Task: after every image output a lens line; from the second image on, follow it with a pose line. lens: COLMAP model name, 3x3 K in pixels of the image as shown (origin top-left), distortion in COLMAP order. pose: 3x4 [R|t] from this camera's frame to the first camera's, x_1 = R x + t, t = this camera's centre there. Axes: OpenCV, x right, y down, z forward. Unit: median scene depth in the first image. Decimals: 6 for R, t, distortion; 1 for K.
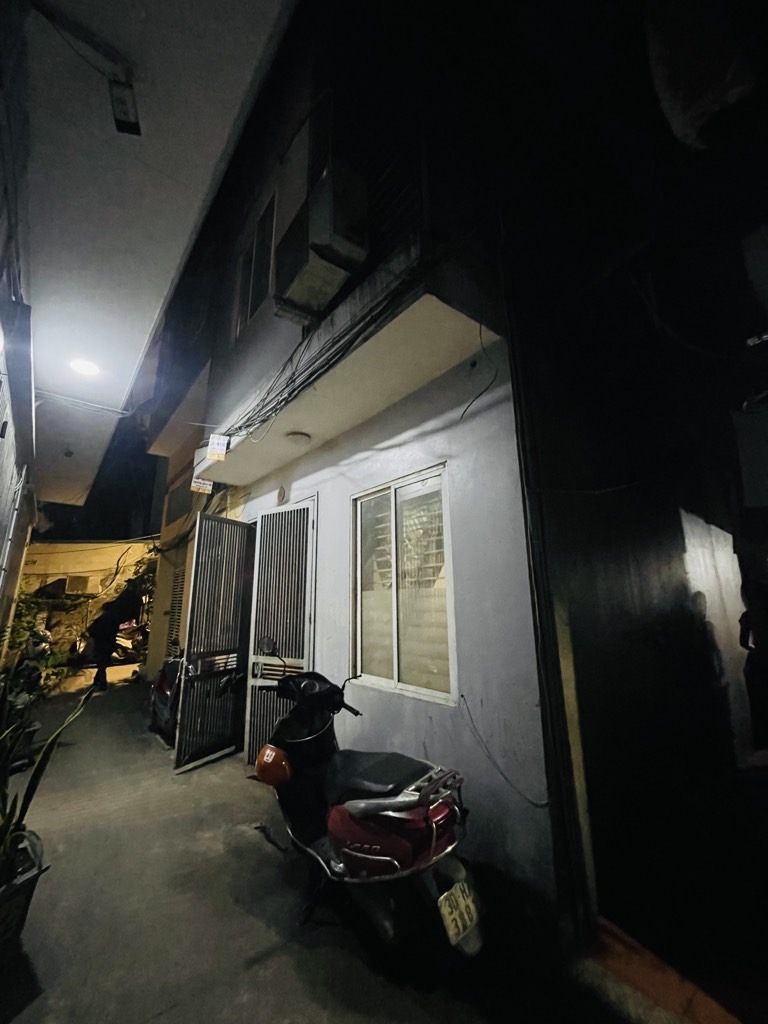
lens RADIAL K [[409.1, 0, 386.7], [0, 409.1, 503.4], [0, 0, 1]] dist [-0.000165, 0.000162]
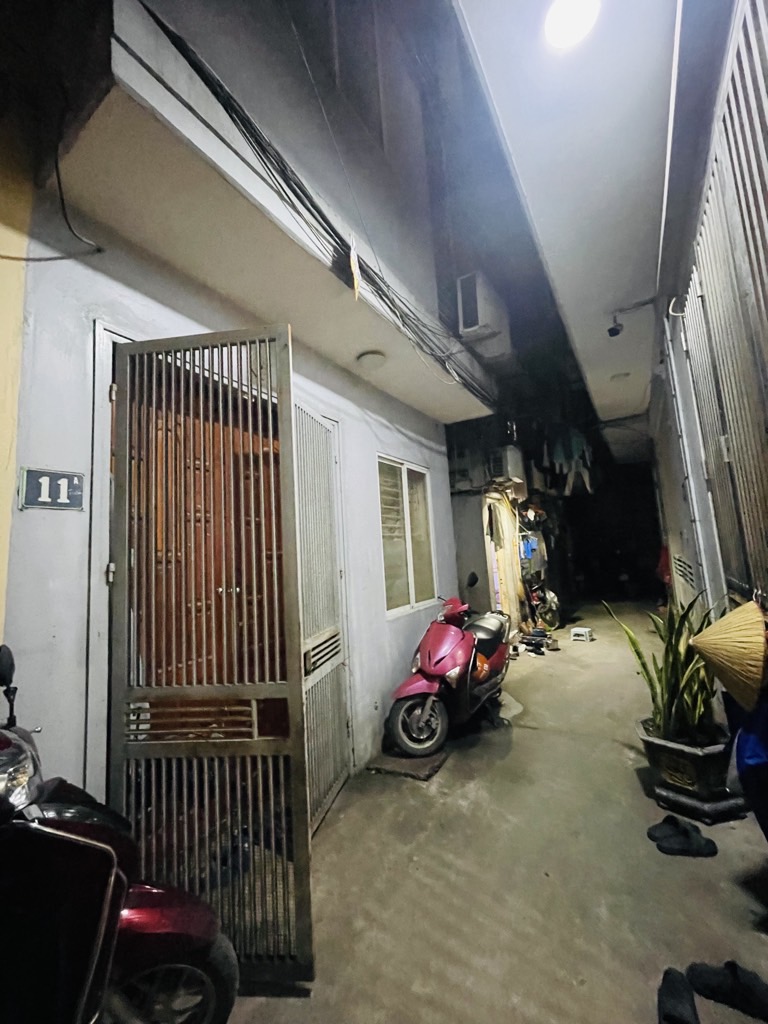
lens RADIAL K [[409.1, 0, 386.8], [0, 409.1, 517.0], [0, 0, 1]] dist [-0.000165, 0.000162]
pose [[-0.322800, 0.135496, 0.936718, -1.000090], [-0.139404, 0.972099, -0.188654, 0.321823], [-0.936144, -0.191480, -0.294905, 1.191874]]
